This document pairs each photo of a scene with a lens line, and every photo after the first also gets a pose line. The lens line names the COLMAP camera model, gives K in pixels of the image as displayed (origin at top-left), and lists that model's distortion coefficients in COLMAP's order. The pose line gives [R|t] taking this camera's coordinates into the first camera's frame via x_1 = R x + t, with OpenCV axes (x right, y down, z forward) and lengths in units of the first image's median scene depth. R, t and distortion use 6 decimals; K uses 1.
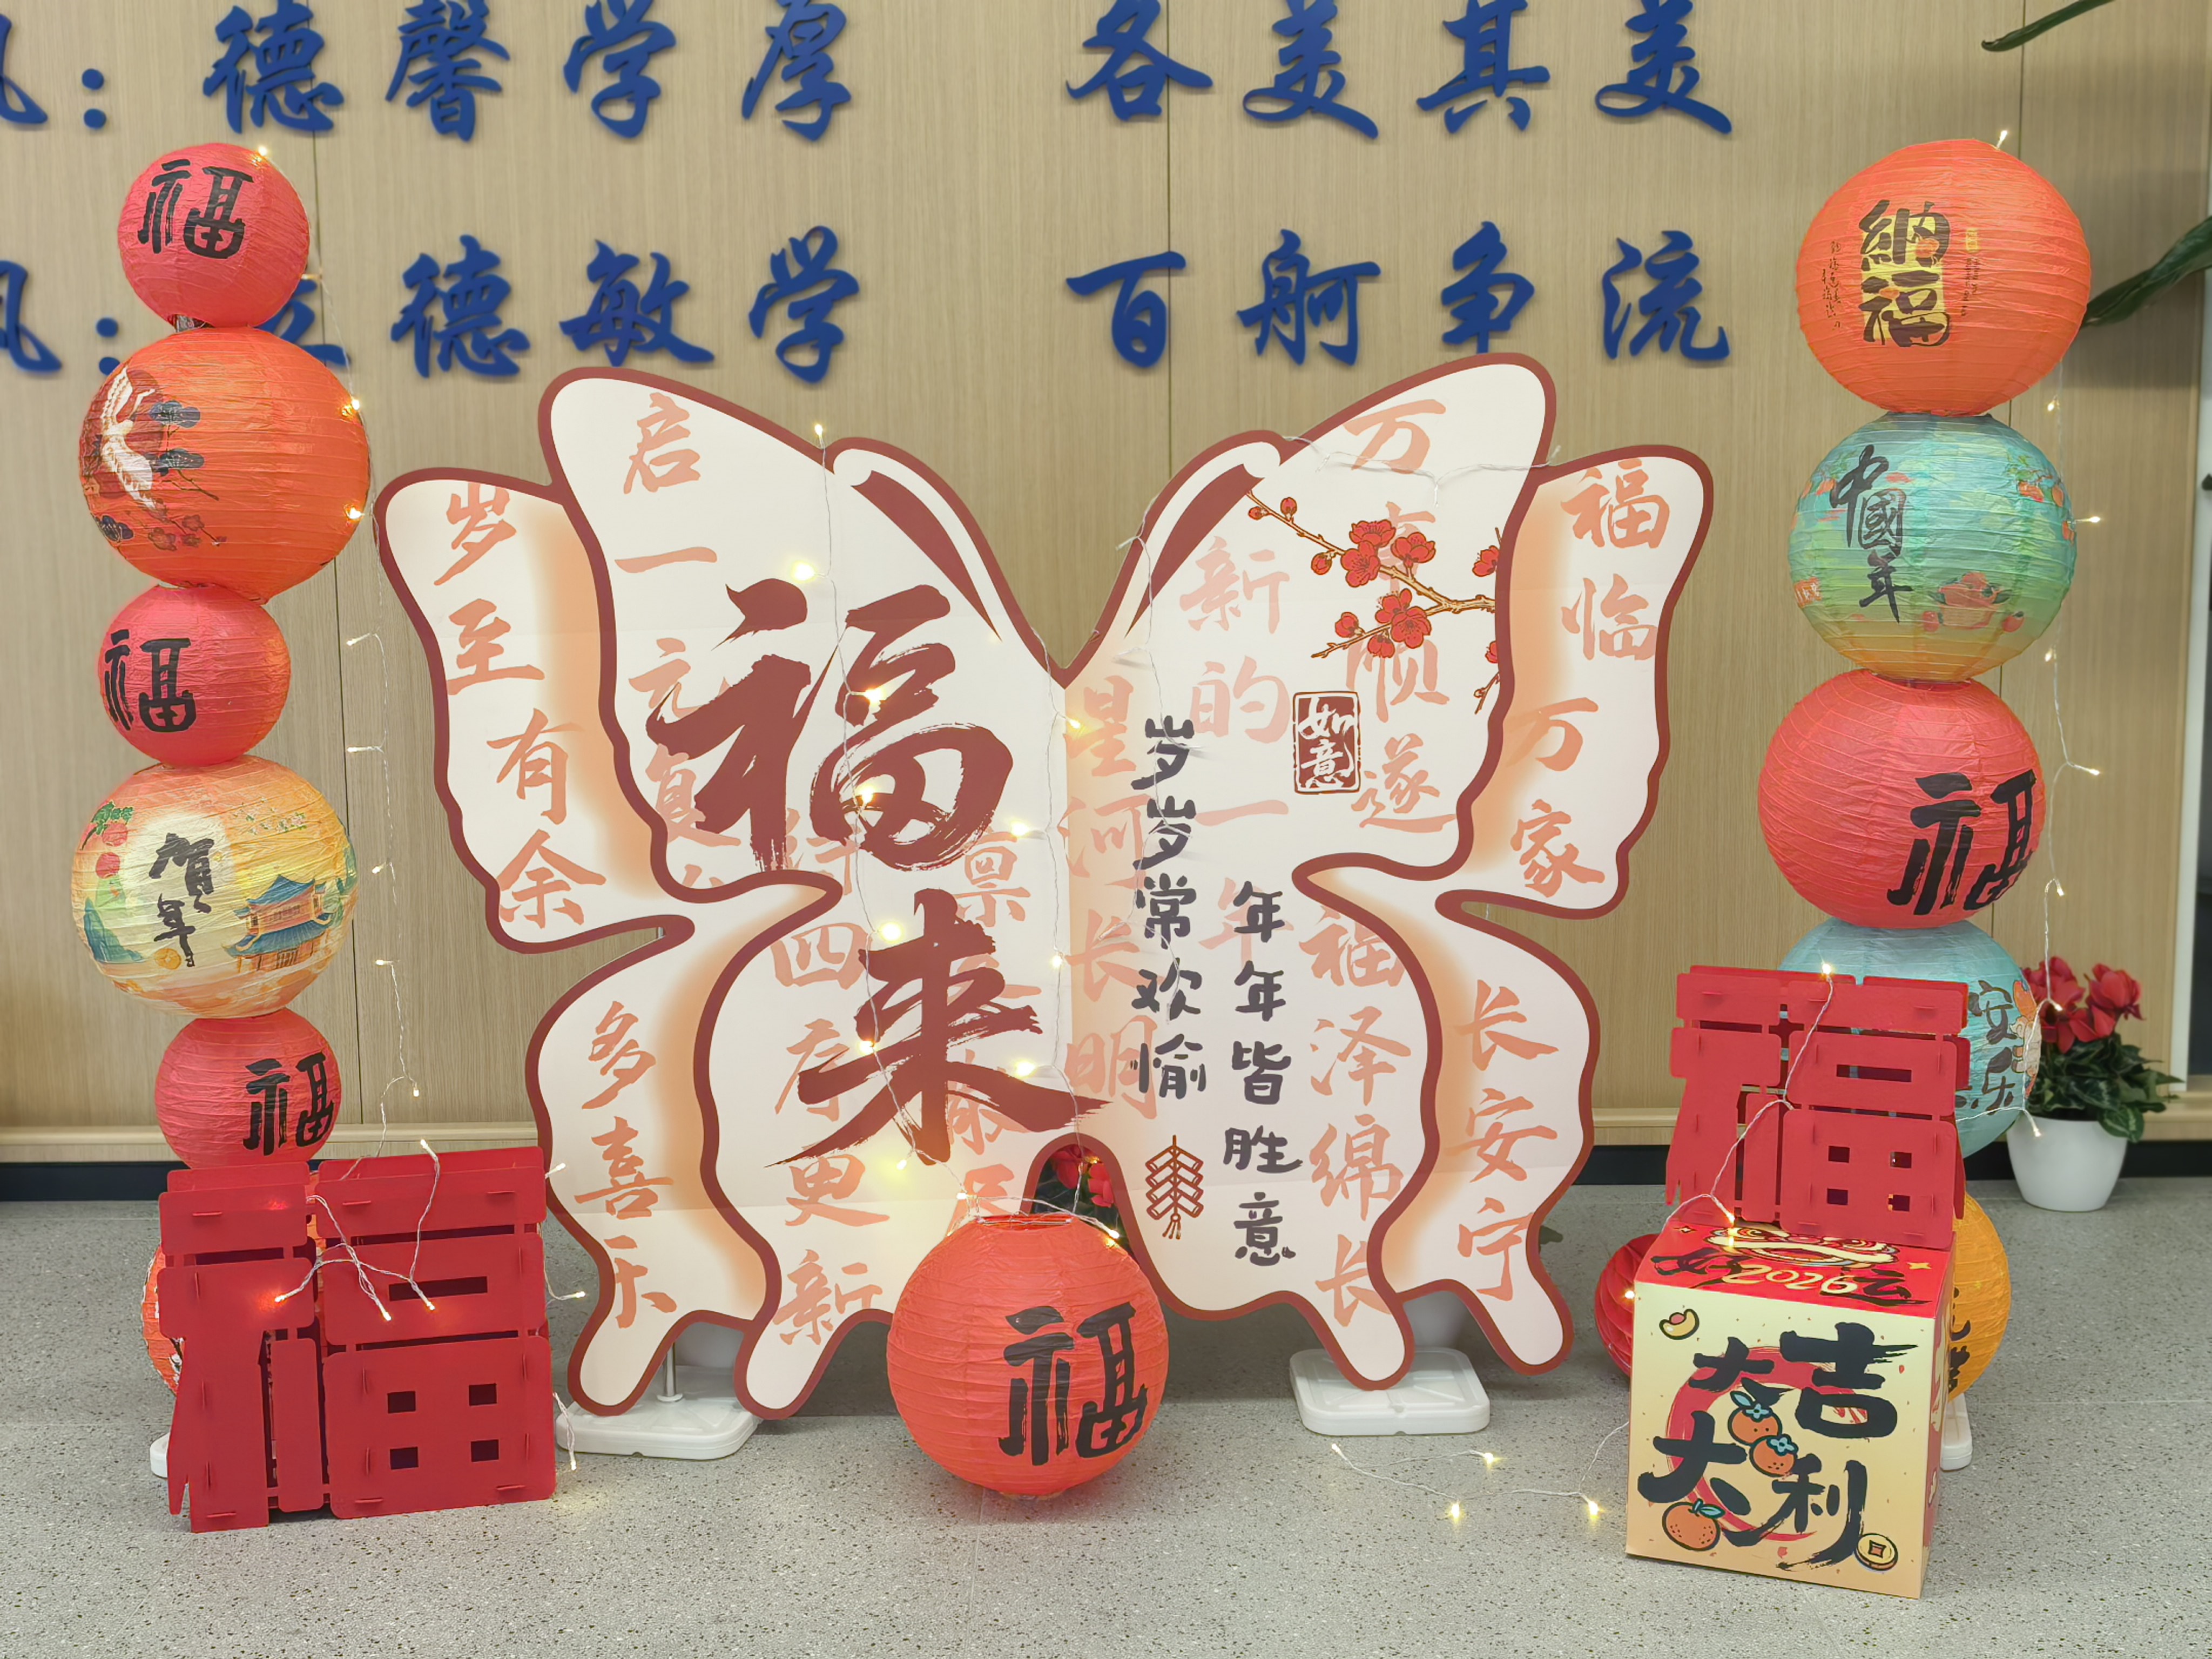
lens RADIAL K [[2719.1, 0, 1106.8], [0, 2719.1, 825.9], [0, 0, 1]] dist [0.034510, 0.000000]
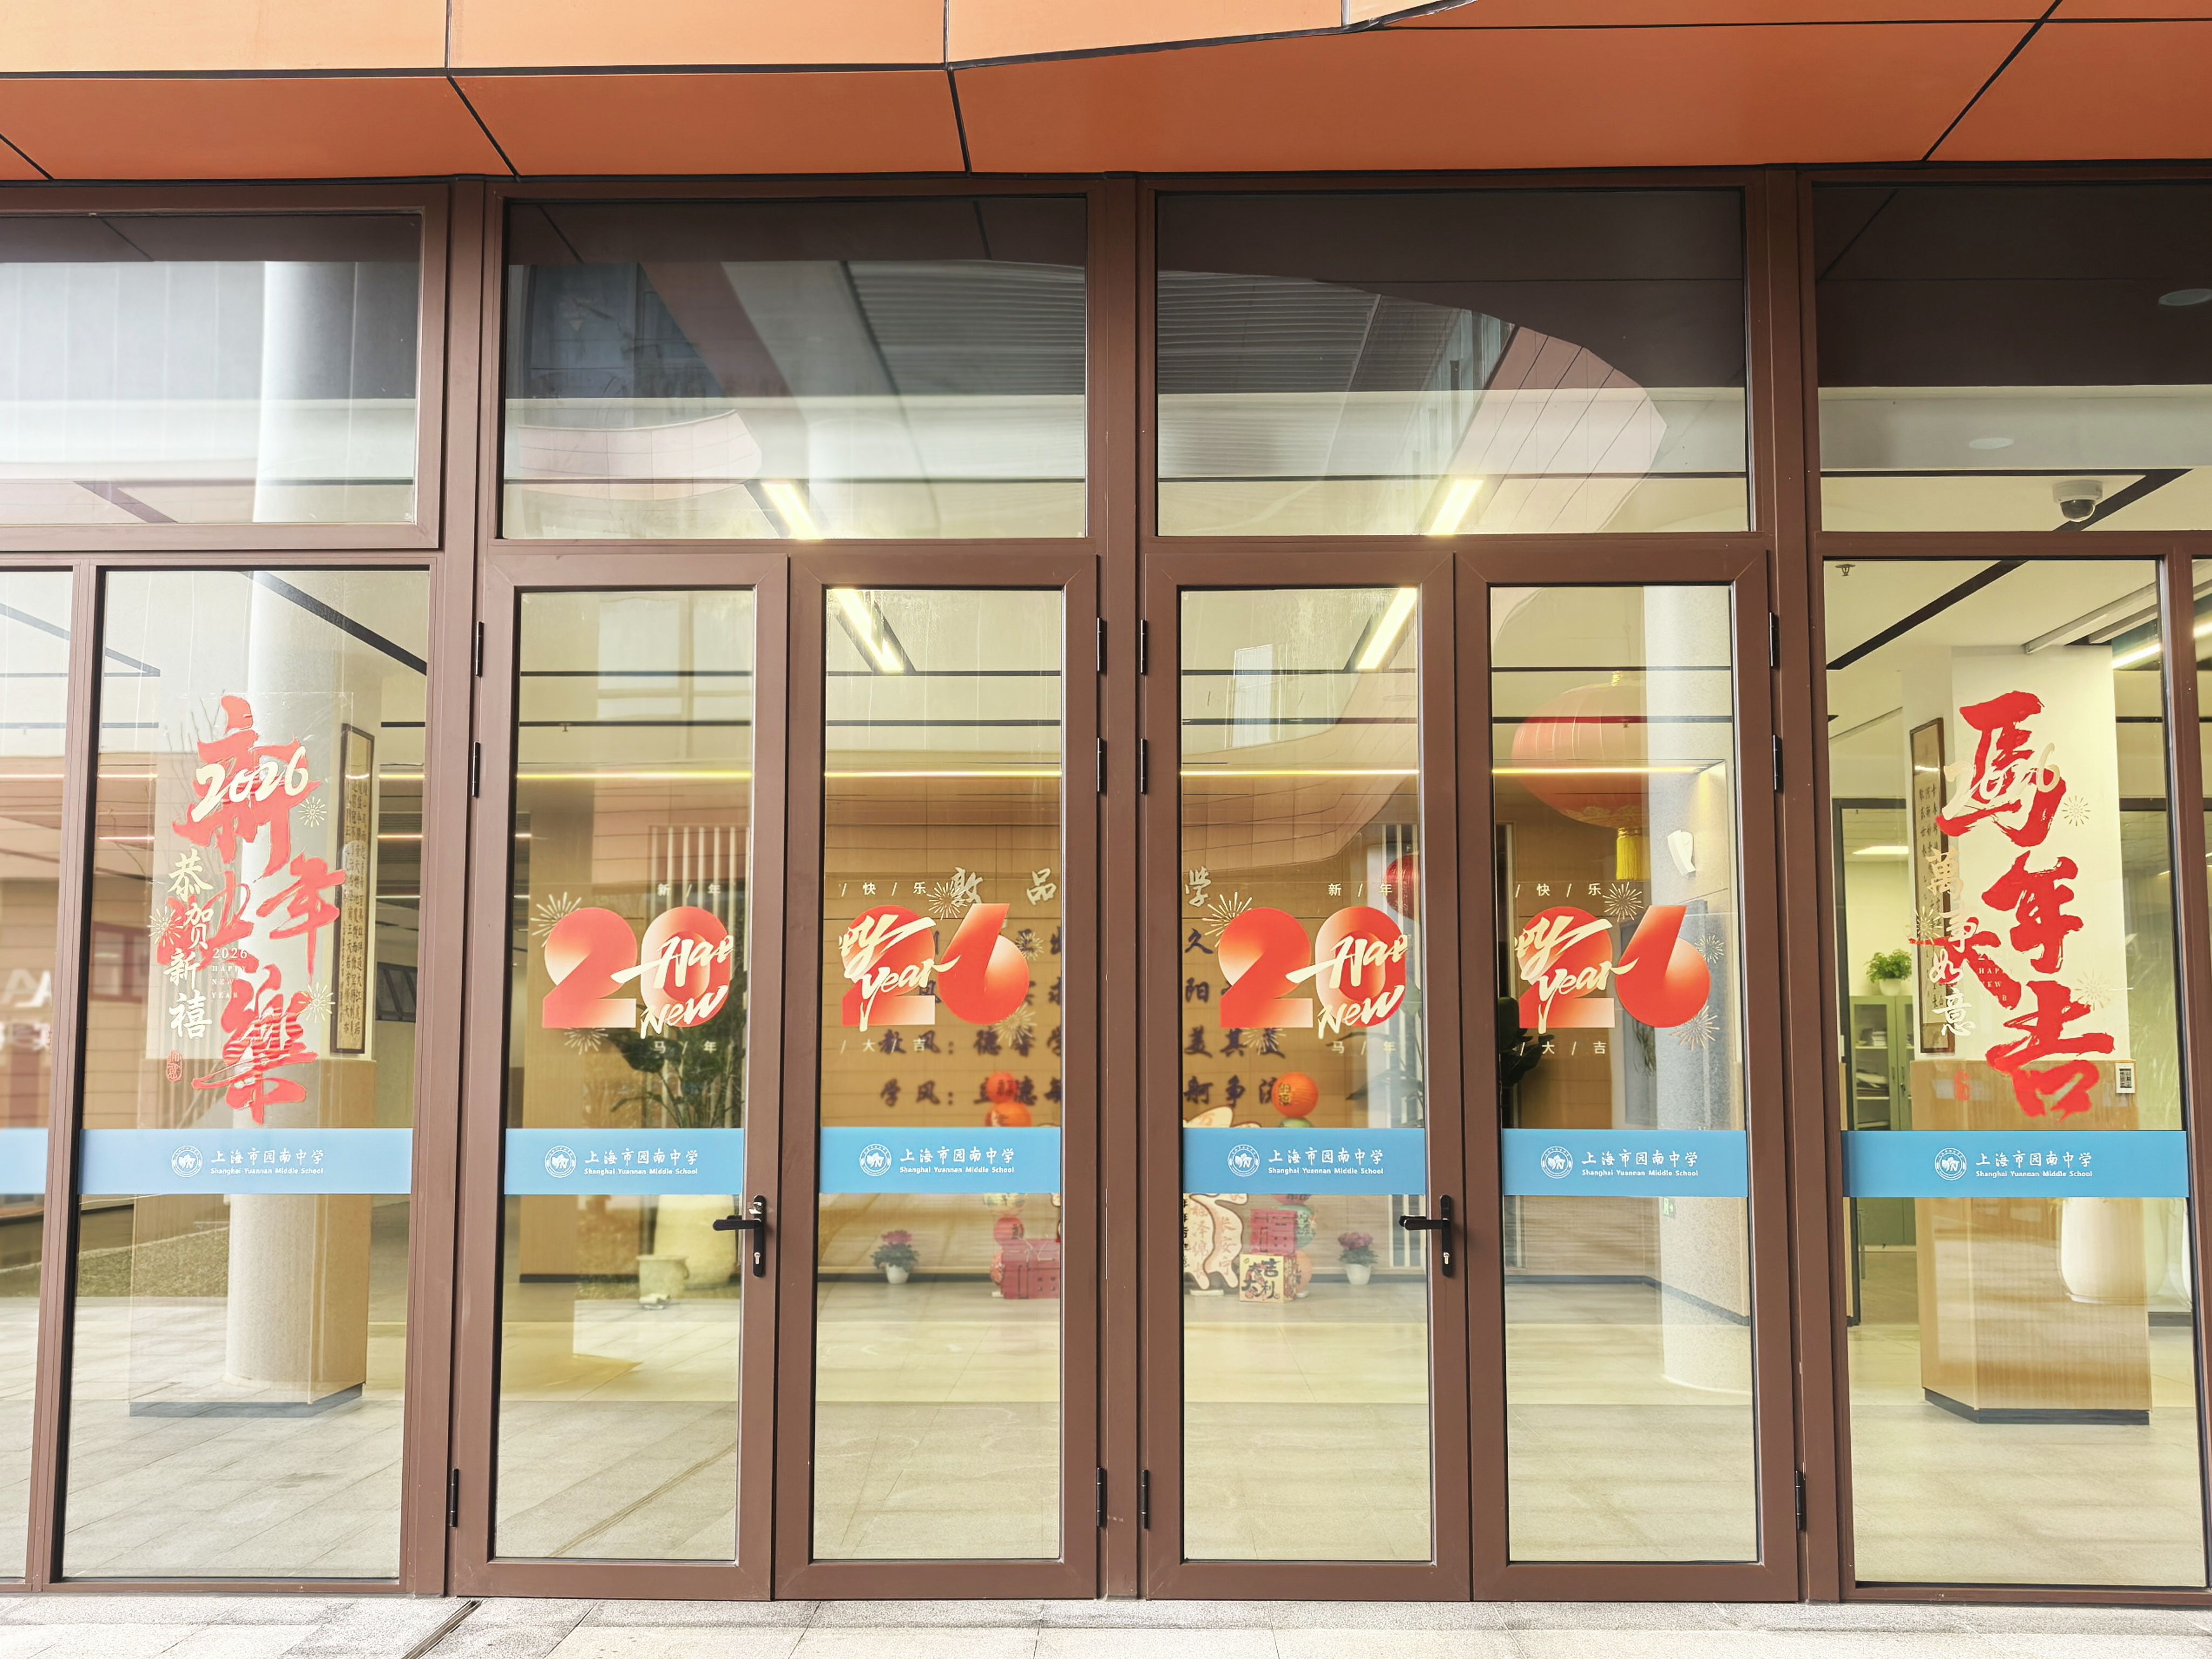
lens RADIAL K [[2316.2, 0, 1106.7], [0, 2316.2, 826.6], [0, 0, 1]] dist [0.018431, 0.000000]
pose [[0.999866, 0.010170, -0.012857, -0.041213], [-0.013105, 0.967055, -0.254230, 0.414672], [0.009848, 0.254364, 0.967058, -3.198249]]
